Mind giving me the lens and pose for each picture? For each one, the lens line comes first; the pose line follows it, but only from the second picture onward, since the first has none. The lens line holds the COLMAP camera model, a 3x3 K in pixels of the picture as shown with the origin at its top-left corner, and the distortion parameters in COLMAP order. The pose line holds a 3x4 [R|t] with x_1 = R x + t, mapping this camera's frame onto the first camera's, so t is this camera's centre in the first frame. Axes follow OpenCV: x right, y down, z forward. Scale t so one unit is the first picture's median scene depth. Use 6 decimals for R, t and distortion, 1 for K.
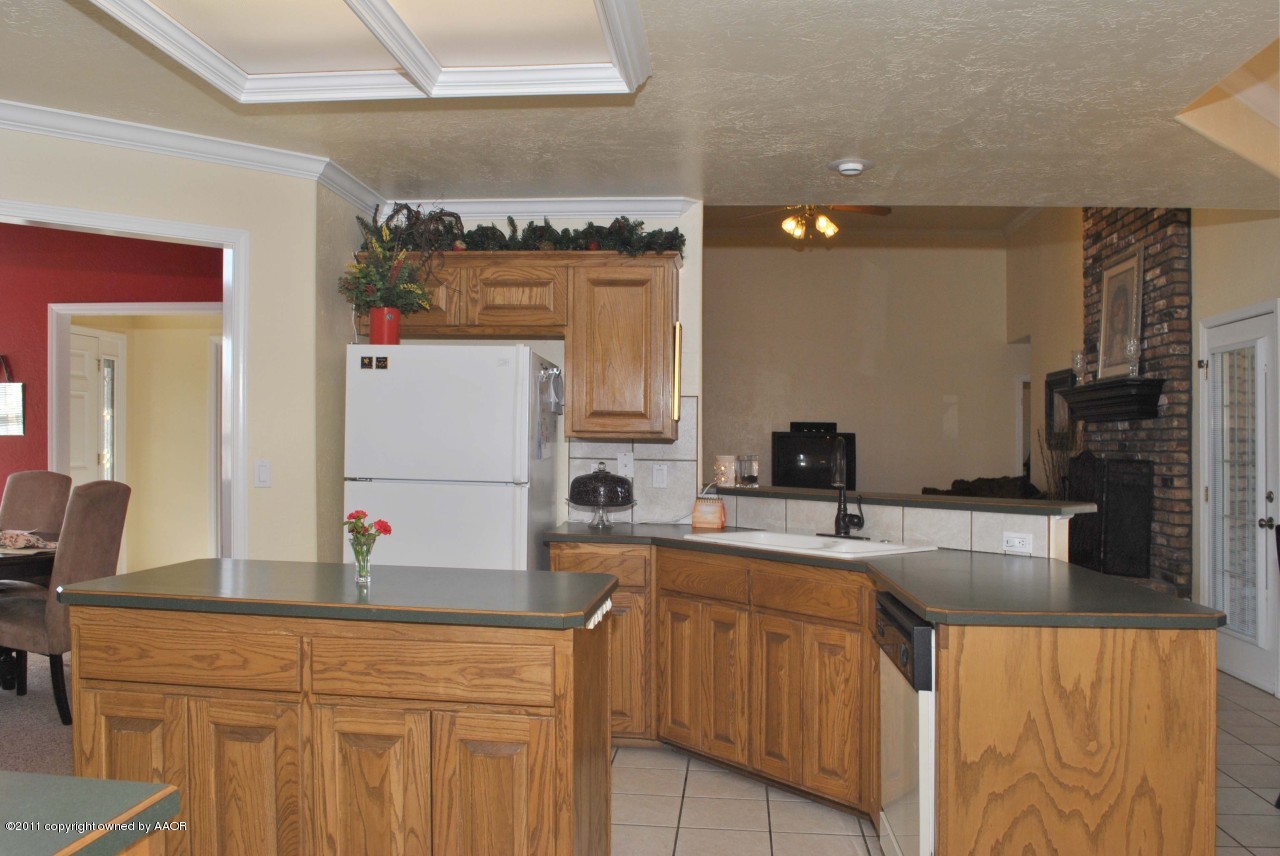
lens RADIAL K [[1005.1, 0, 640.0], [0, 1005.1, 428.0], [0, 0, 1]] dist [-0.008251, 0.000967]
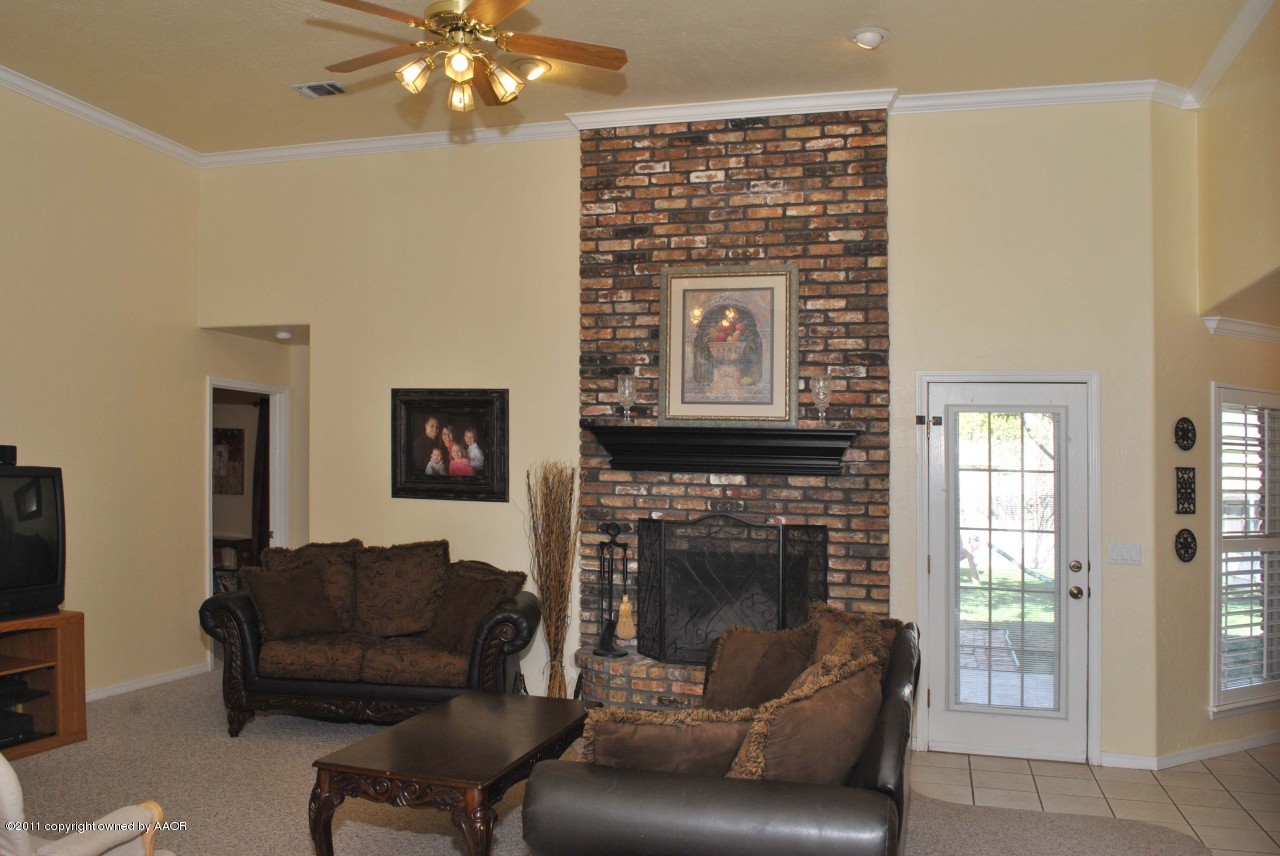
lens RADIAL K [[1005.1, 0, 640.0], [0, 1005.1, 428.0], [0, 0, 1]] dist [-0.008251, 0.000967]
pose [[0.186698, 0.028898, 0.981992, -0.341730], [-0.040819, 0.998932, -0.021636, -0.024290], [-0.981569, -0.036044, 0.187678, 0.972826]]
